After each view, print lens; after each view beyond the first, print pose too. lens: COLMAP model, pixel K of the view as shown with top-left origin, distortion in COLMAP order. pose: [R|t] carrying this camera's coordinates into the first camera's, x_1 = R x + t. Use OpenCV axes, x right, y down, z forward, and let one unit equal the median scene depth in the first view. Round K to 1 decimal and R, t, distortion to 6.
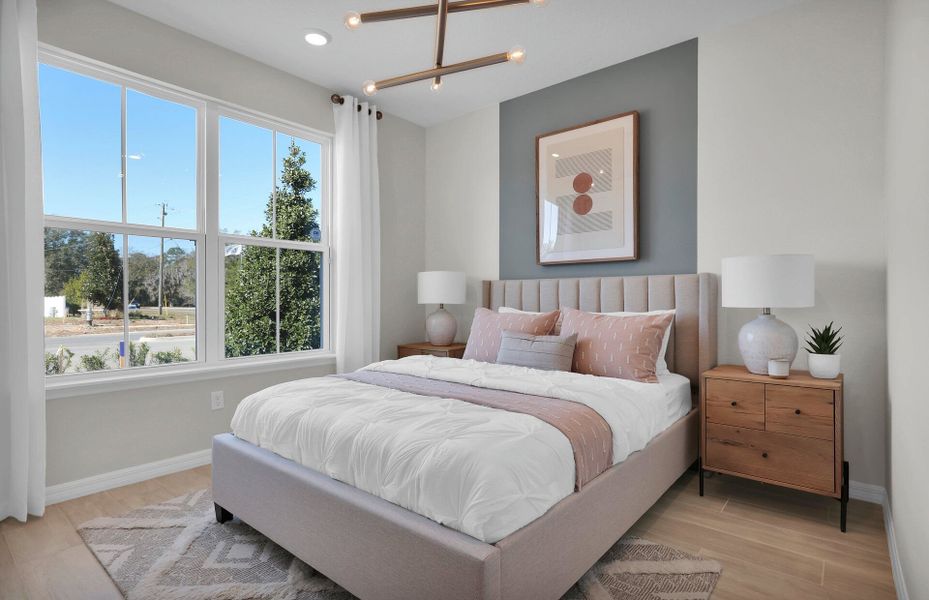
lens RADIAL K [[469.1, 0, 466.4], [0, 469.1, 301.2], [0, 0, 1]] dist [0.002665, 0.000067]
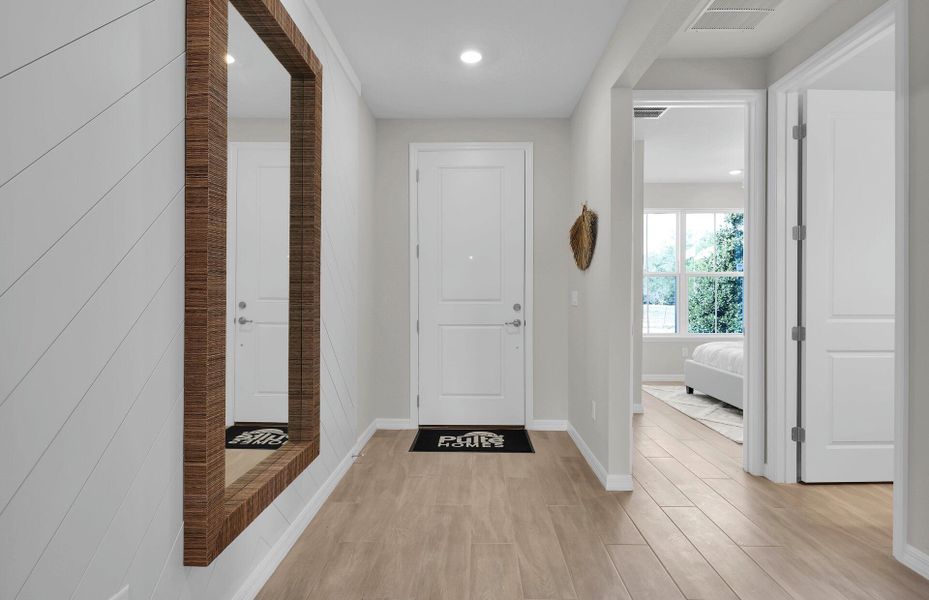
lens RADIAL K [[469.1, 0, 468.2], [0, 469.1, 298.7], [0, 0, 1]] dist [0.002665, 0.000067]
pose [[0.624133, 0.002455, -0.781314, 0.273858], [-0.003202, 0.999995, 0.000584, -0.015263], [0.781312, 0.002137, 0.624137, -0.579799]]
